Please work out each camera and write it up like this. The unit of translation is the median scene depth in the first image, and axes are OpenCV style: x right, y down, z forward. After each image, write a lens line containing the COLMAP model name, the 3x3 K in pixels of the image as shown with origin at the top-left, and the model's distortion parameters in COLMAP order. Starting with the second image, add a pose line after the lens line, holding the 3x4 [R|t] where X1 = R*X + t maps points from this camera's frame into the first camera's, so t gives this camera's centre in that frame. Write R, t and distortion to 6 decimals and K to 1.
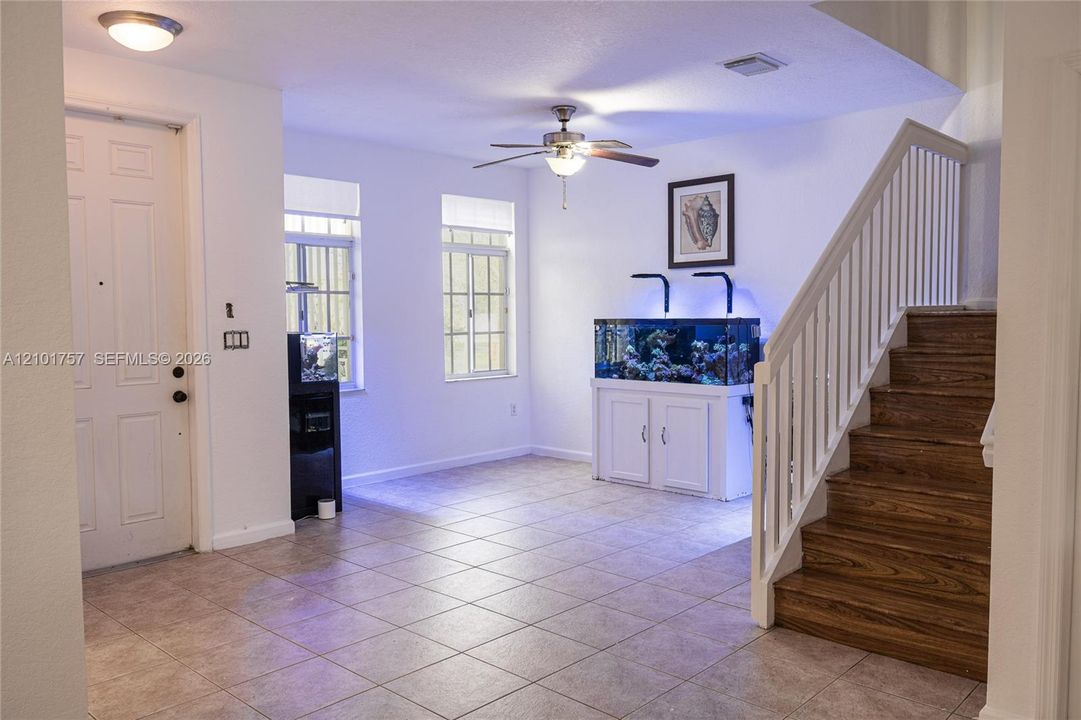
lens RADIAL K [[854.0, 0, 539.0], [0, 854.0, 362.6], [0, 0, 1]] dist [0.019992, -0.004764]
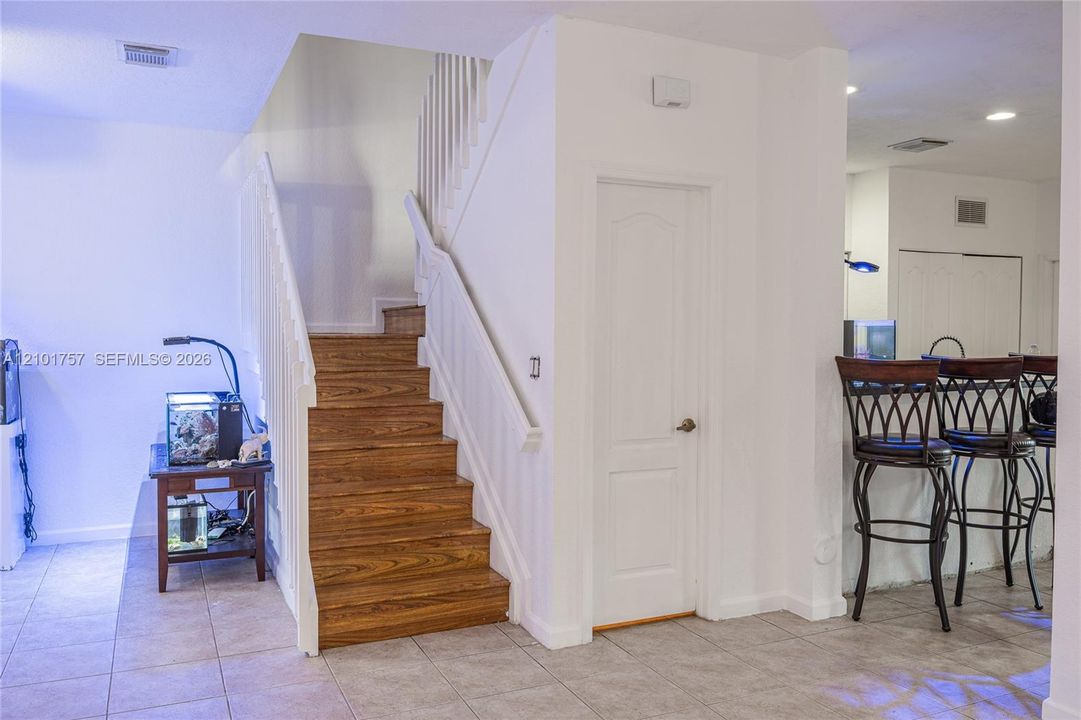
lens RADIAL K [[854.0, 0, 539.2], [0, 854.0, 355.4], [0, 0, 1]] dist [0.019992, -0.004764]
pose [[0.376366, -0.021721, 0.926216, -0.574611], [0.051342, 0.998678, 0.002558, -0.025628], [-0.925047, 0.046591, 0.376984, 0.392715]]
